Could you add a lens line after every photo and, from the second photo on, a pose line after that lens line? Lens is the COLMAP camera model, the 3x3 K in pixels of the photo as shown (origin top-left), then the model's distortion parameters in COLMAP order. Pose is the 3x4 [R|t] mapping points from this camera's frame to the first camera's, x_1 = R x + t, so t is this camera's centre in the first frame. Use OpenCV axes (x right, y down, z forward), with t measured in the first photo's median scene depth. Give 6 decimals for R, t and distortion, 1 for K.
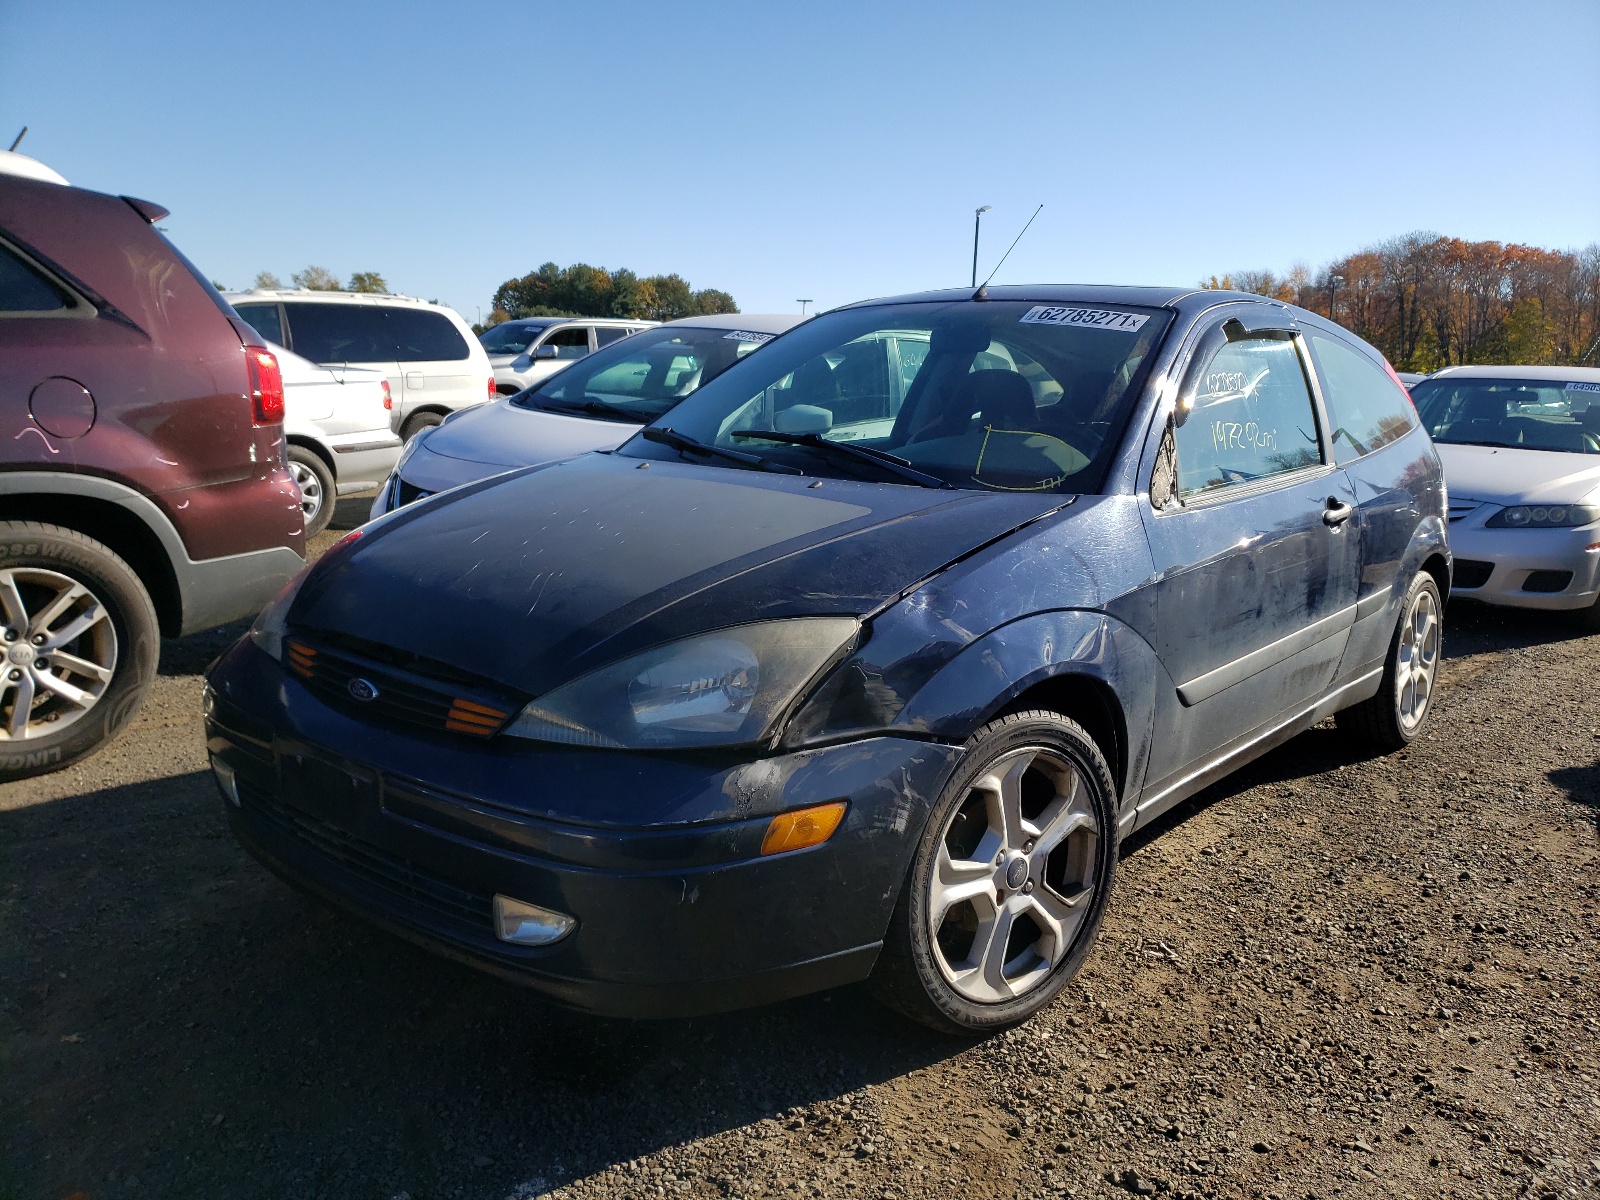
lens RADIAL K [[1298.2, 0, 800.0], [0, 1298.2, 600.0], [0, 0, 1]] dist [0.060954, -0.153613]
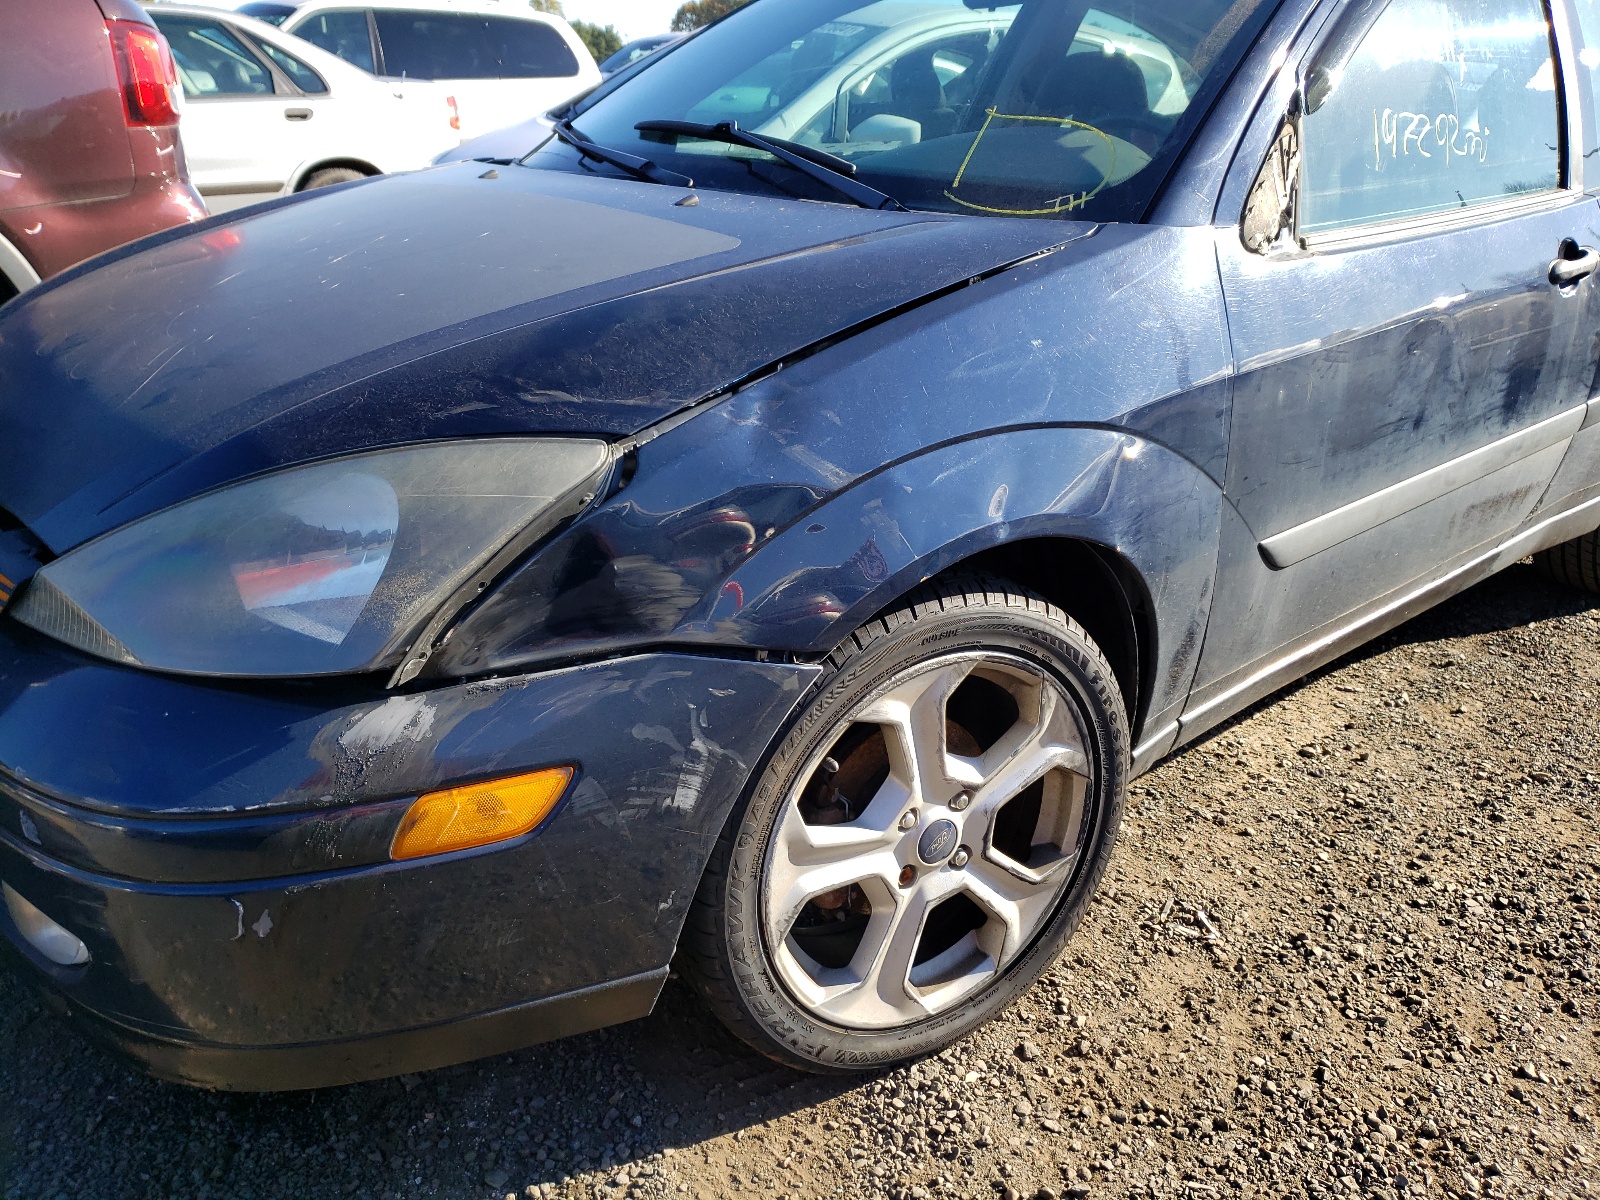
lens RADIAL K [[1268.2, 0, 800.0], [0, 1268.2, 600.0], [0, 0, 1]] dist [0.004951, -0.000605]
pose [[0.988476, 0.053631, -0.141559, 0.174487], [-0.024849, 0.979939, 0.197745, -0.024952], [0.149324, -0.191948, 0.969978, 0.400668]]
